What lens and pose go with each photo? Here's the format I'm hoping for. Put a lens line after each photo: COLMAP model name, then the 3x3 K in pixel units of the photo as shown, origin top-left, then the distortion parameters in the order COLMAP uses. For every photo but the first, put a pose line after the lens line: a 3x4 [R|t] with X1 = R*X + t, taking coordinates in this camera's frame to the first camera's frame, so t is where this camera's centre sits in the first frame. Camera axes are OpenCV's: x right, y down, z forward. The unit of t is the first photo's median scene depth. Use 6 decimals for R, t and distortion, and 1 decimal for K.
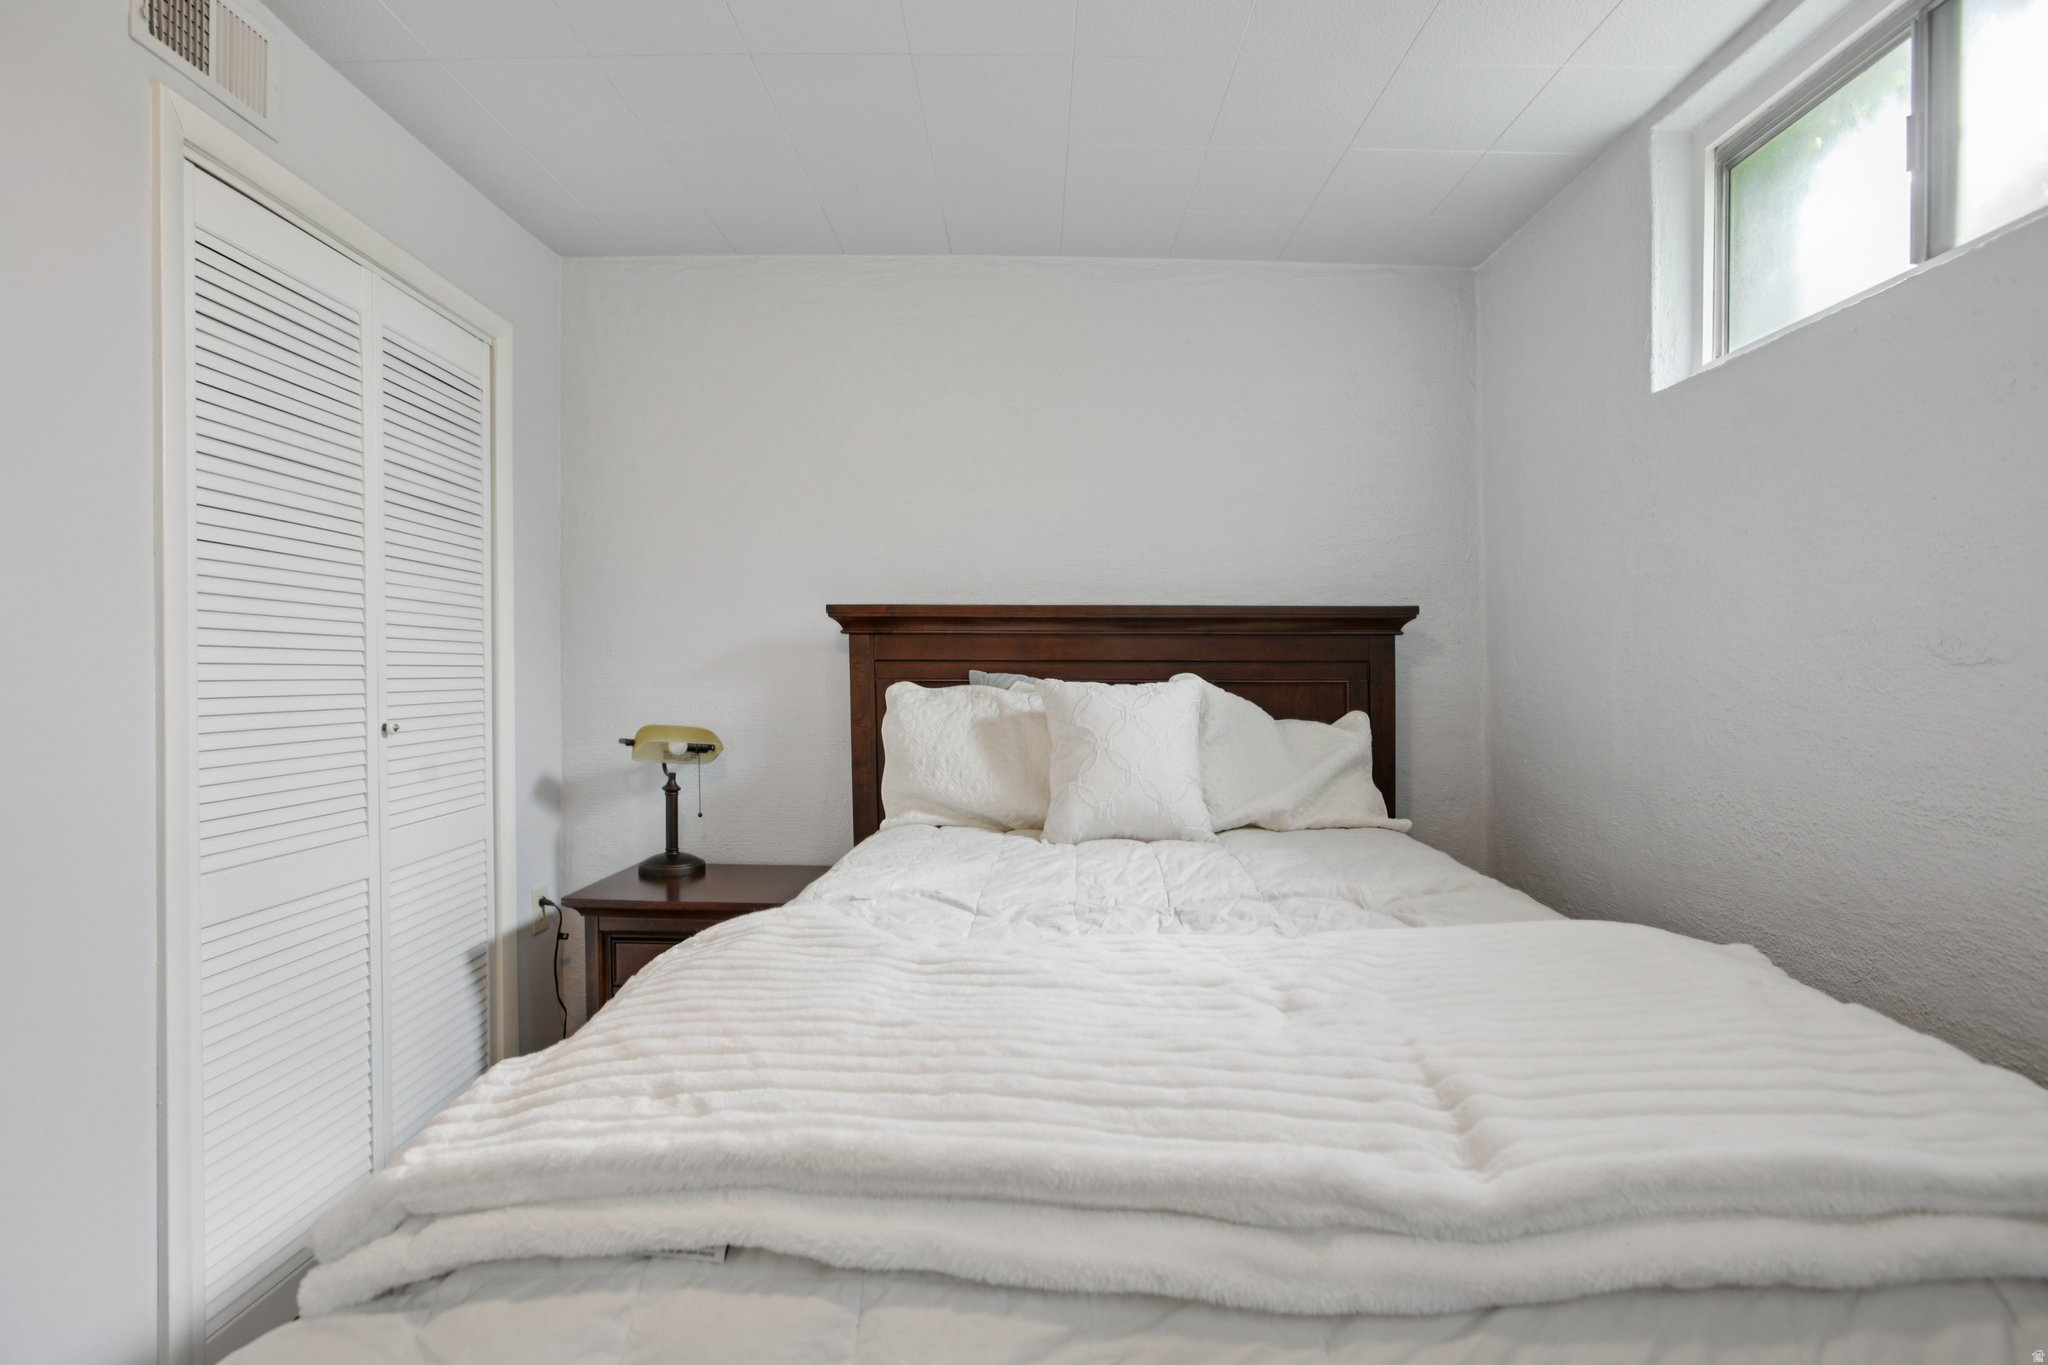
lens RADIAL K [[978.9, 0, 1016.9], [0, 978.9, 674.6], [0, 0, 1]] dist [-0.013362, 0.000113]
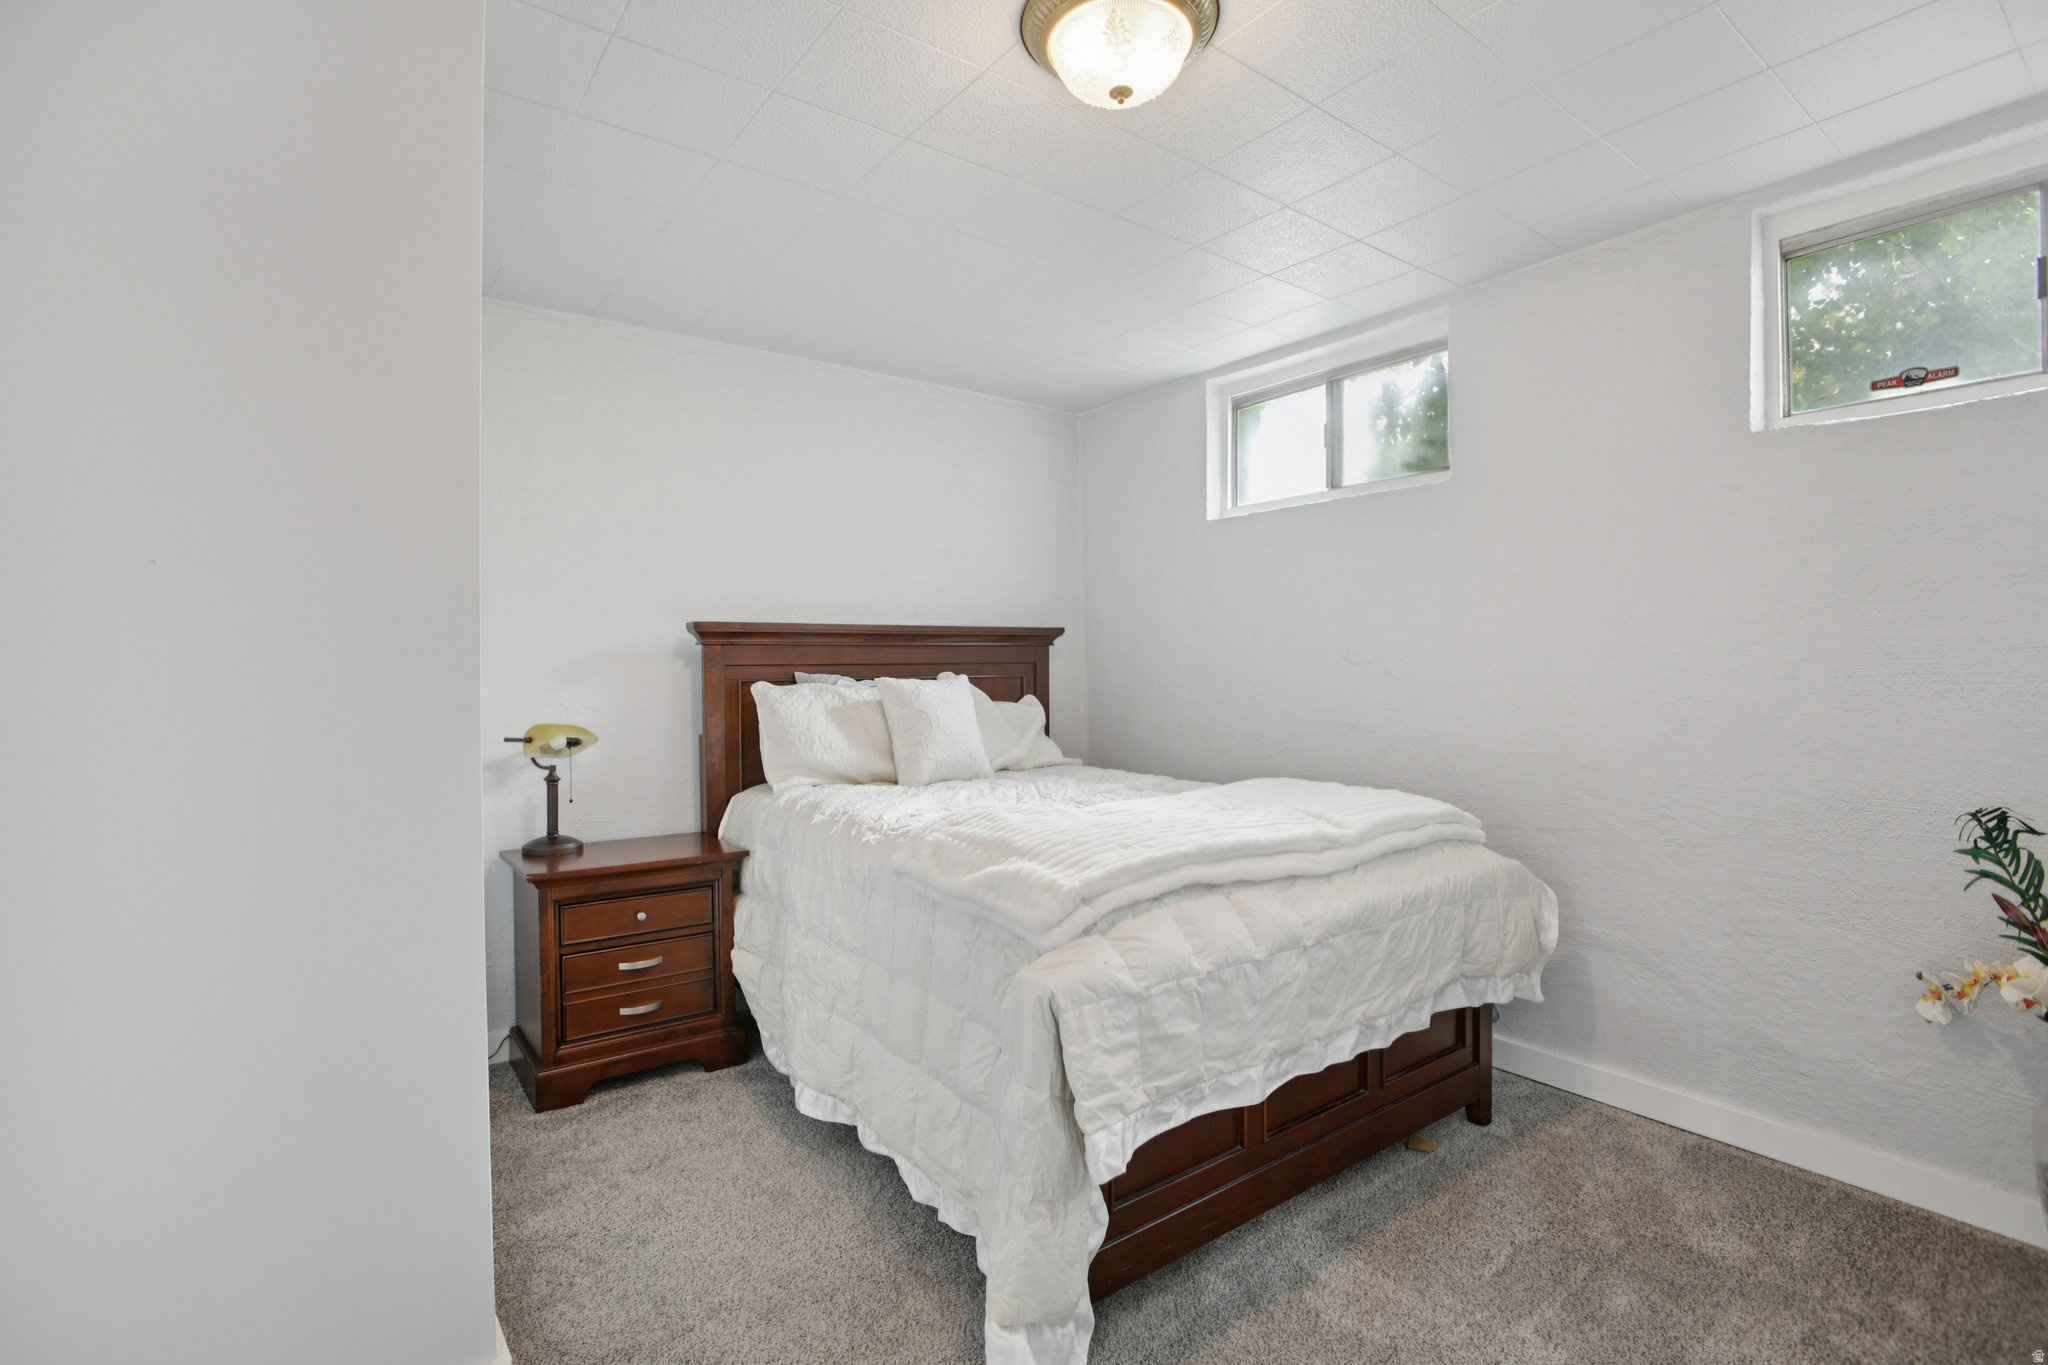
lens RADIAL K [[978.9, 0, 1016.9], [0, 978.9, 674.6], [0, 0, 1]] dist [-0.013362, 0.000113]
pose [[0.807868, -0.015817, 0.589151, -0.598409], [0.014716, 0.999870, 0.006664, -0.005527], [-0.589179, 0.003286, 0.807996, -0.247095]]
